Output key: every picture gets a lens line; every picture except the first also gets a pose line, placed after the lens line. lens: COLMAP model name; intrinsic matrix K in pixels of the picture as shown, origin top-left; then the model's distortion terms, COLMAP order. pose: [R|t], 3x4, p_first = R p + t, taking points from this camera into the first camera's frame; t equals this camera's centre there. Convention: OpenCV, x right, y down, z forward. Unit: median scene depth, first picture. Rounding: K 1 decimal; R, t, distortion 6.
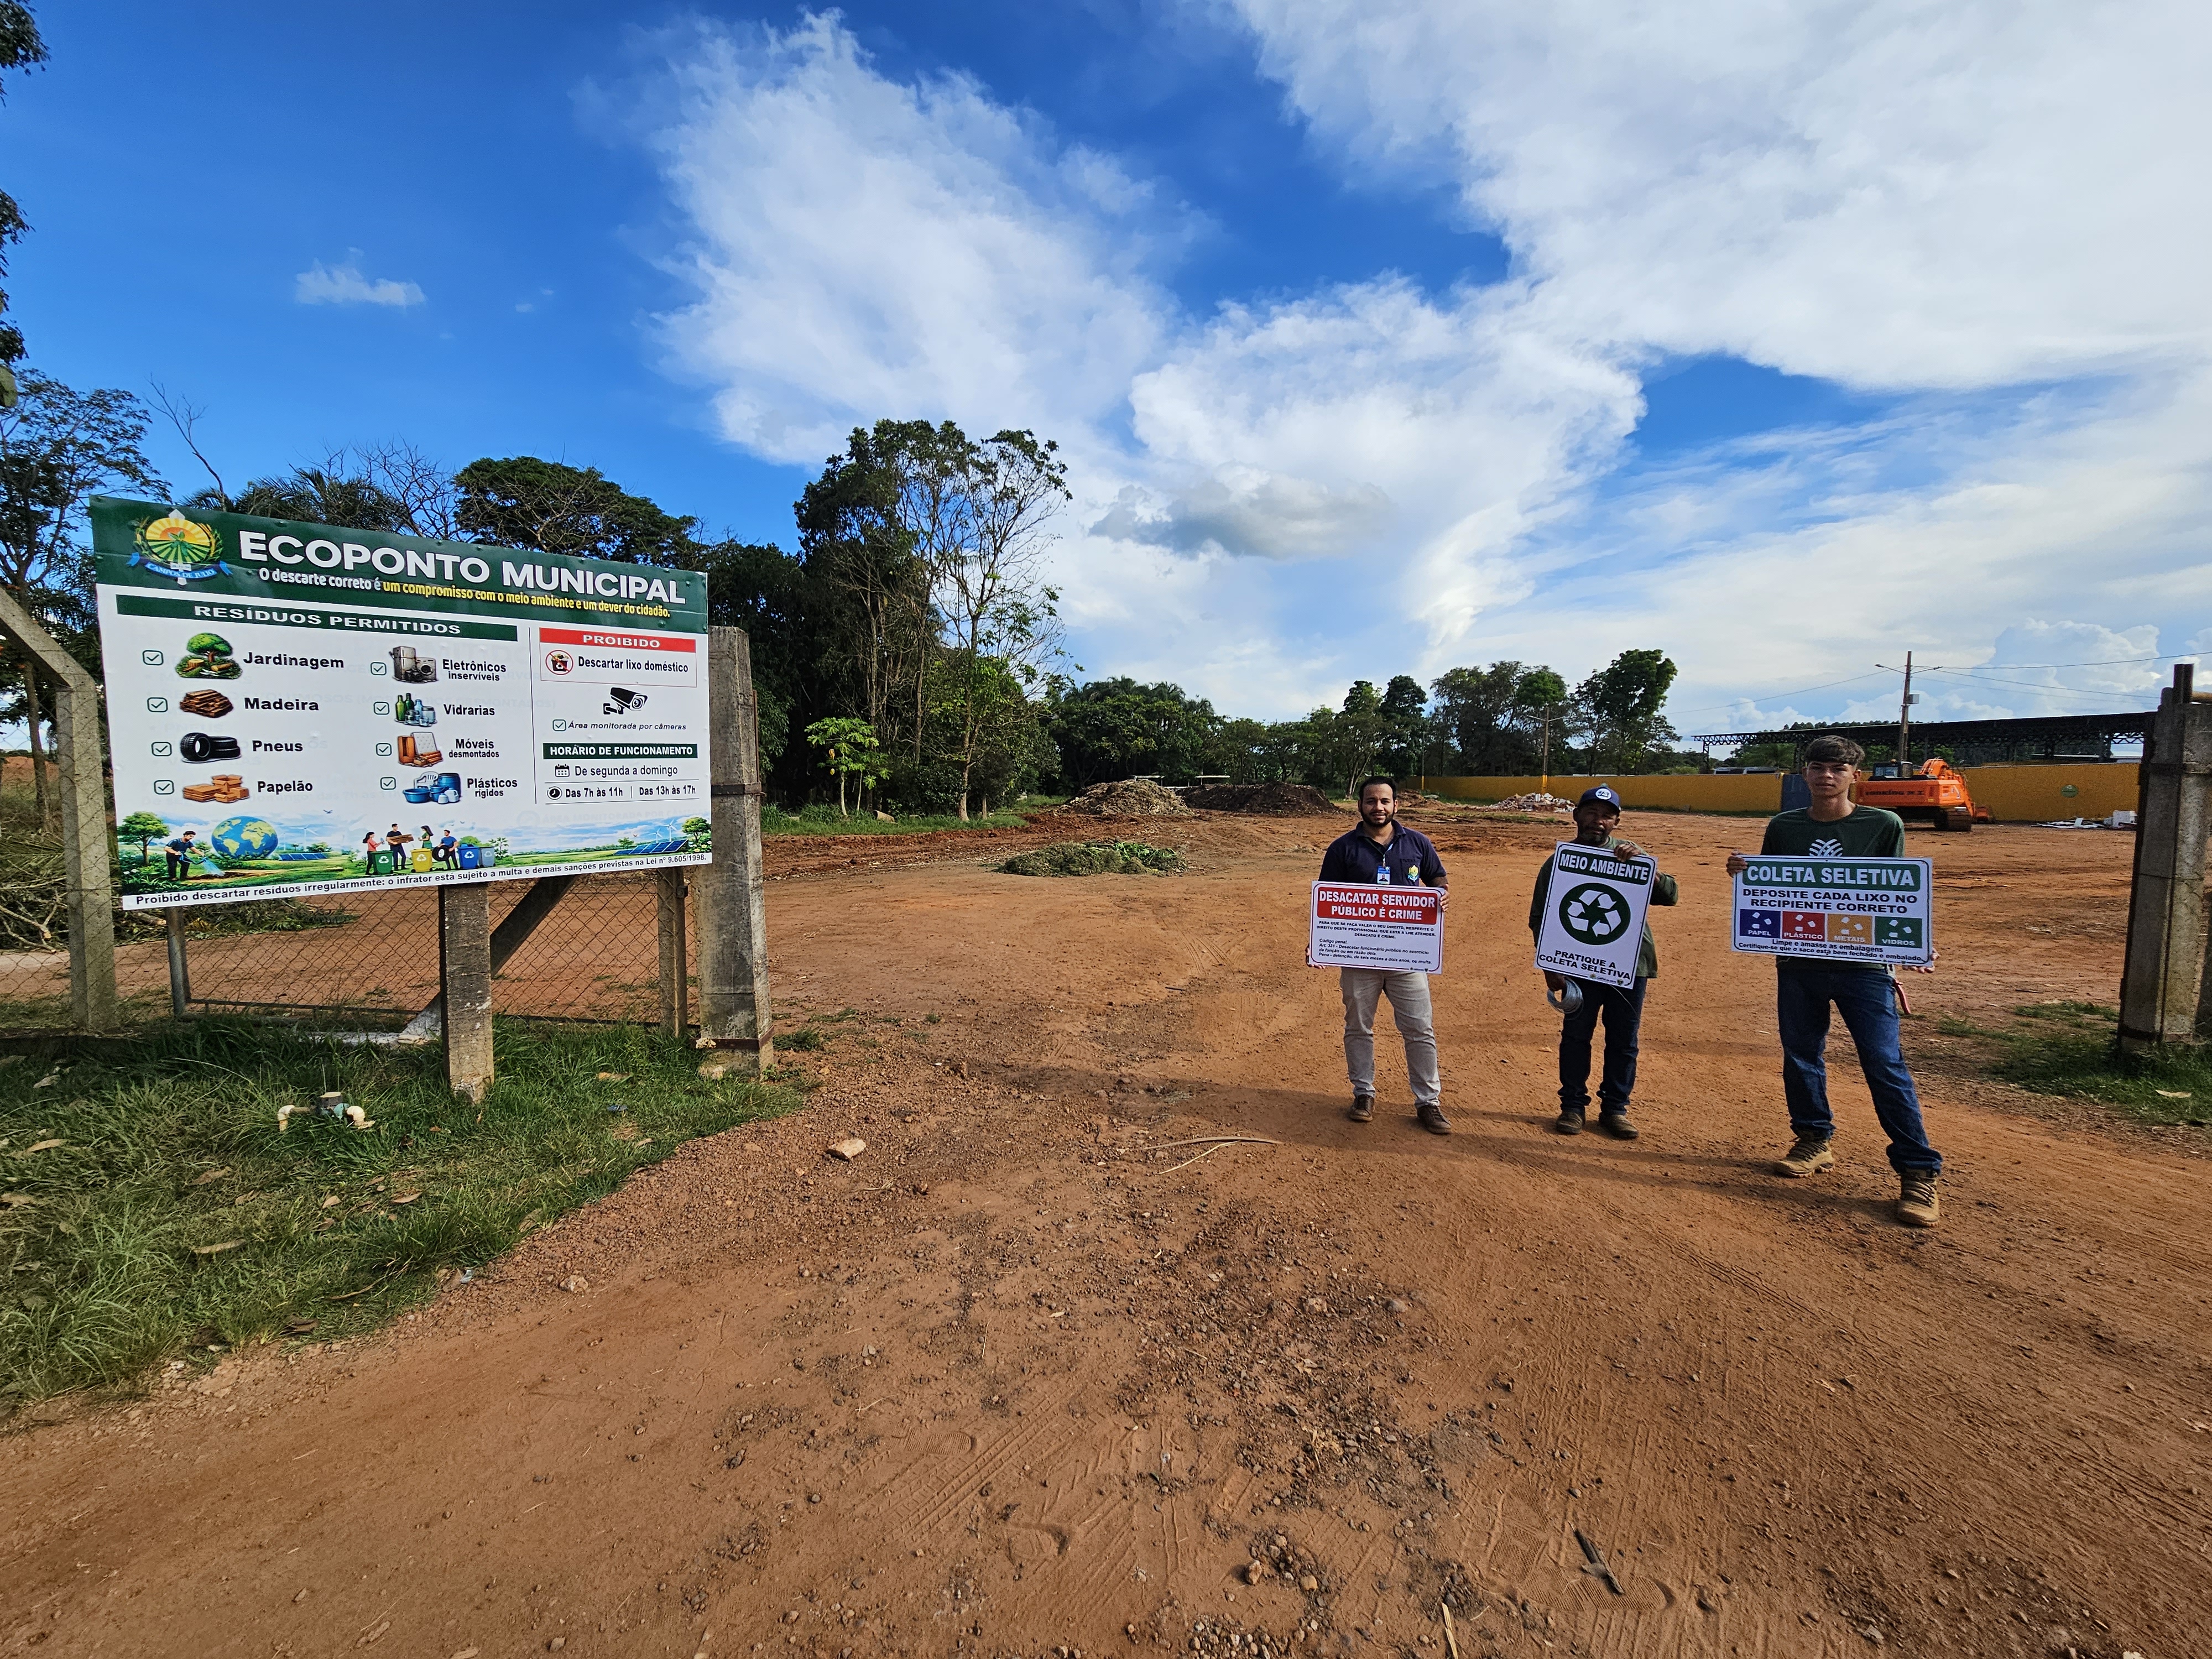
lens RADIAL K [[877.8, 0, 1093.8], [0, 877.8, 813.6], [0, 0, 1]] dist [-0.000826, -0.000024]
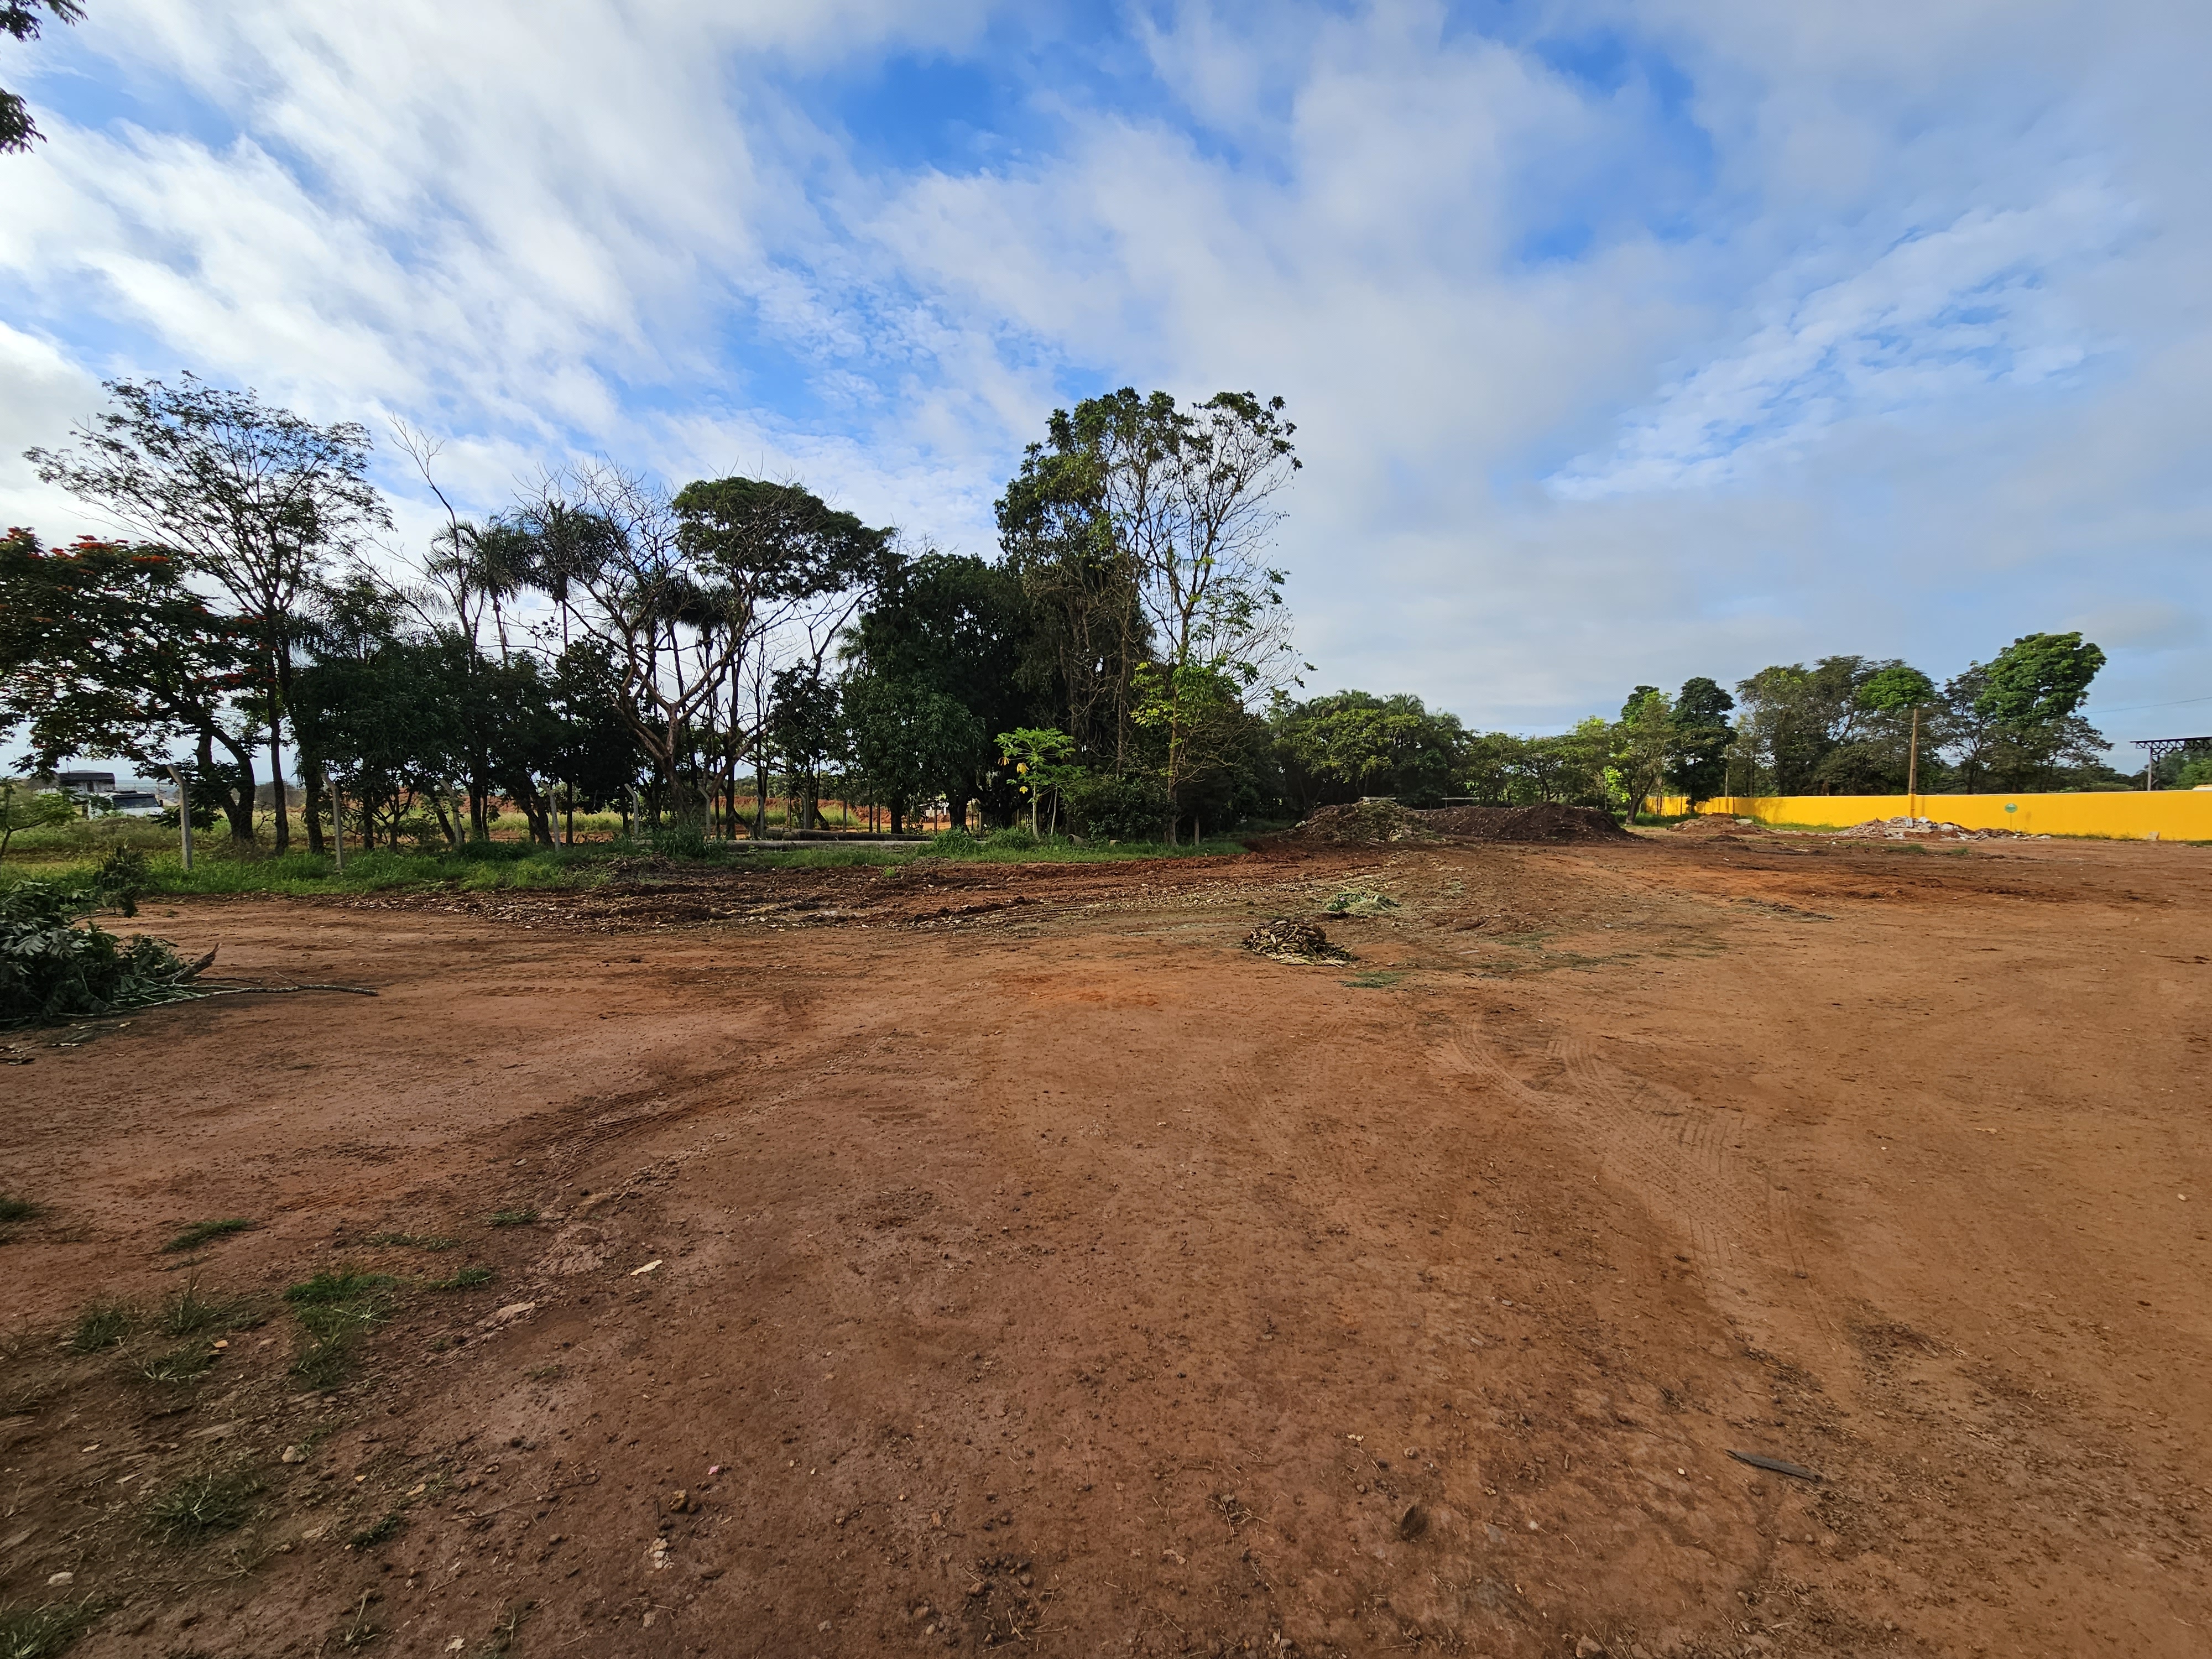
lens RADIAL K [[877.8, 0, 1093.8], [0, 877.8, 813.6], [0, 0, 1]] dist [-0.000826, -0.000024]
pose [[0.969159, -0.001157, -0.246432, -0.010012], [-0.005812, 0.999603, -0.027553, -0.000955], [0.246366, 0.028135, 0.968768, 0.136067]]
